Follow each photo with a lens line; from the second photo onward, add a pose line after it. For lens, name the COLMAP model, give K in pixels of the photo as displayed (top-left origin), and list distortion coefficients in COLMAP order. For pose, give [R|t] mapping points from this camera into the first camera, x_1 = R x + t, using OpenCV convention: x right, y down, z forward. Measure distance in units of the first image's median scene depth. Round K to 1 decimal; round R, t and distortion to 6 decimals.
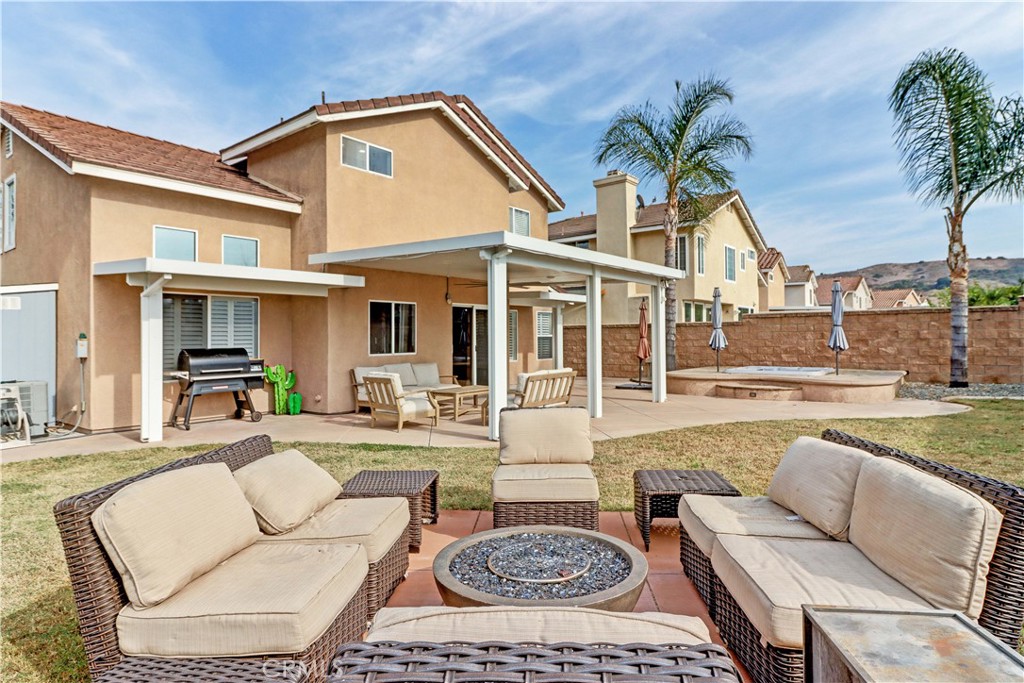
lens RADIAL K [[568.7, 0, 512.2], [0, 568.7, 338.1], [0, 0, 1]] dist [-0.002421, 0.000597]
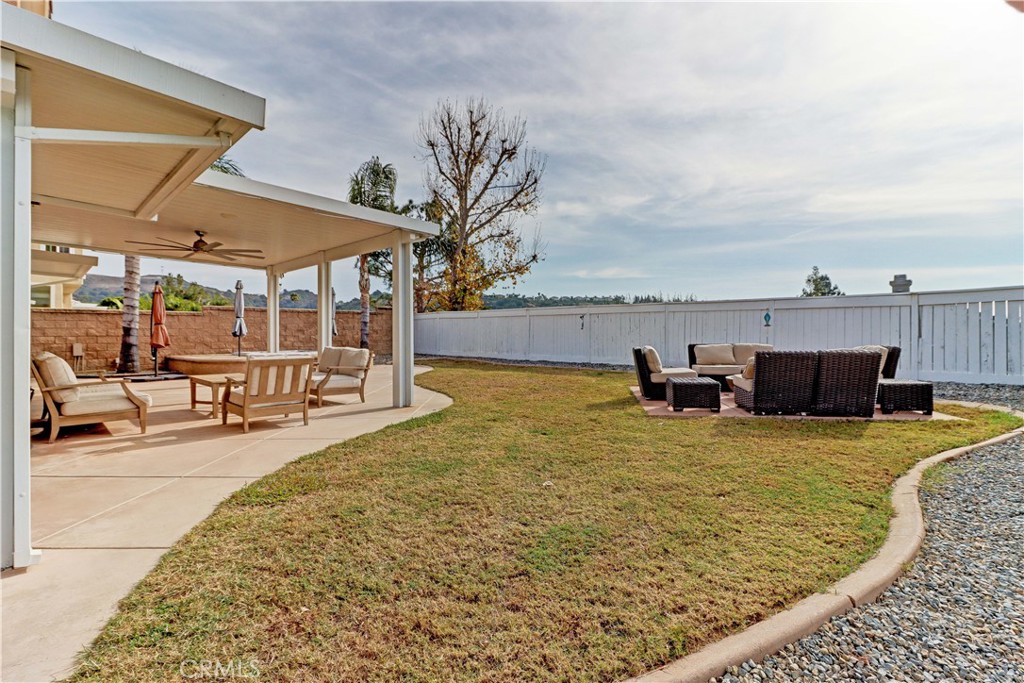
lens RADIAL K [[473.5, 0, 512.9], [0, 473.5, 339.0], [0, 0, 1]] dist [0.002768, -0.001029]
pose [[0.090078, 0.000400, 0.995935, -0.658494], [0.000102, 1.000000, -0.000411, 0.033303], [-0.995935, 0.000139, 0.090078, 0.505804]]
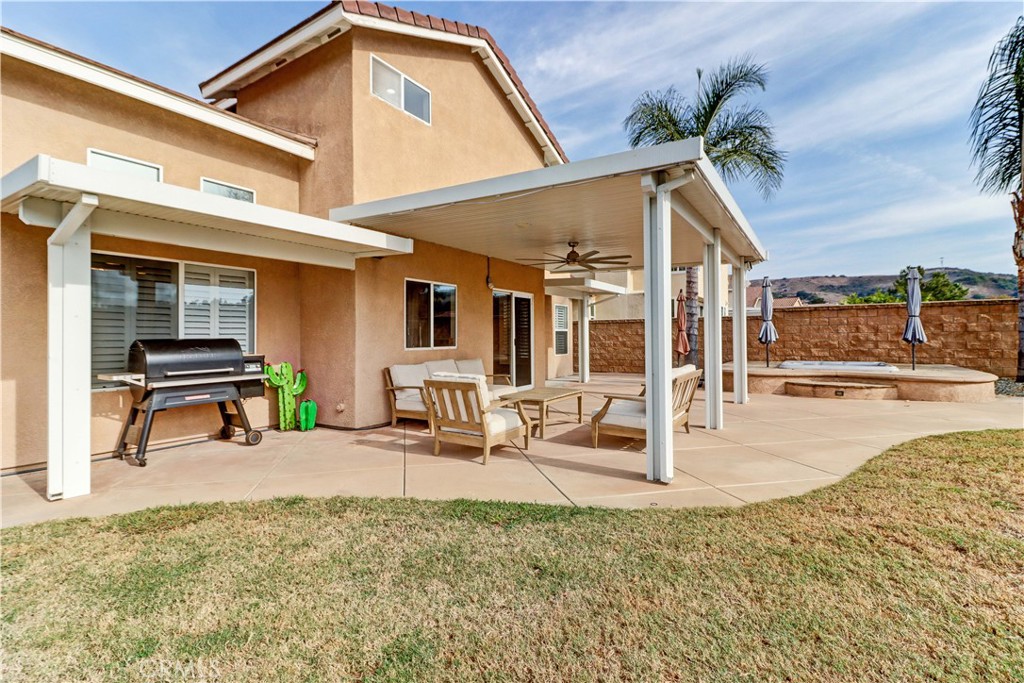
lens RADIAL K [[473.5, 0, 513.6], [0, 473.5, 338.0], [0, 0, 1]] dist [0.002768, -0.001029]
pose [[0.994672, -0.000014, 0.103091, -0.173407], [0.000016, 1.000000, -0.000014, 0.015069], [-0.103091, 0.000016, 0.994672, 0.349776]]
